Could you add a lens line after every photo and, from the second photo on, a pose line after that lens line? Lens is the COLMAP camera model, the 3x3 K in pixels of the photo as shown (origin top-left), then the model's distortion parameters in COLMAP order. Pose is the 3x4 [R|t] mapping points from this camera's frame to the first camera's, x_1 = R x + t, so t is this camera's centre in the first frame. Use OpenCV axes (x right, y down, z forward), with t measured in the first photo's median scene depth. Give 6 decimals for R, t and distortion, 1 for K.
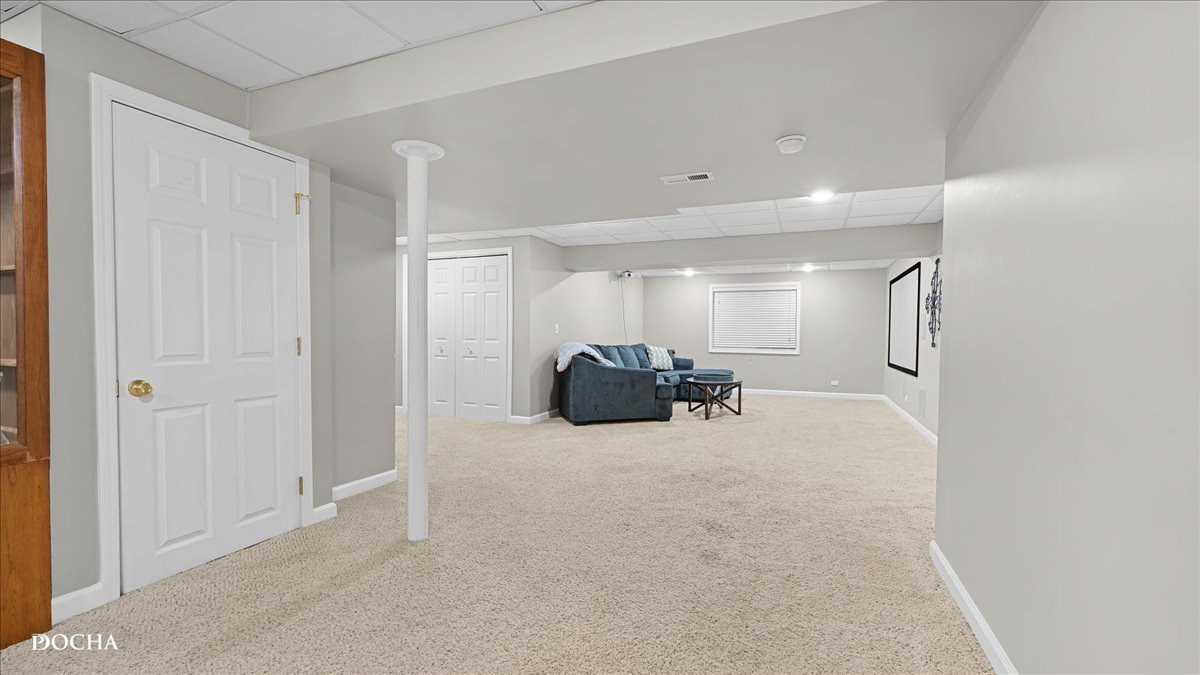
lens RADIAL K [[493.5, 0, 603.2], [0, 493.5, 334.6], [0, 0, 1]] dist [0.001077, 0.000273]
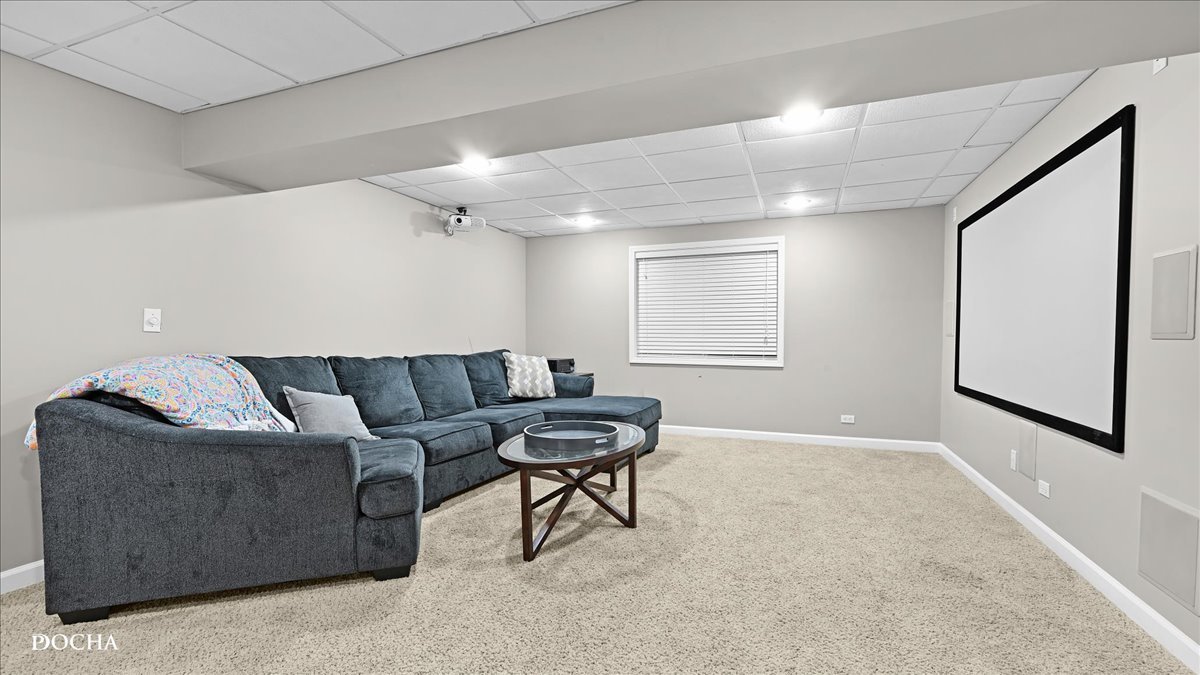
lens RADIAL K [[493.5, 0, 601.7], [0, 493.5, 341.0], [0, 0, 1]] dist [0.001077, 0.000273]
pose [[0.999907, -0.009710, 0.009561, 0.193759], [0.009578, 0.999859, 0.013814, 0.001595], [-0.009694, -0.013721, 0.999859, 0.460261]]
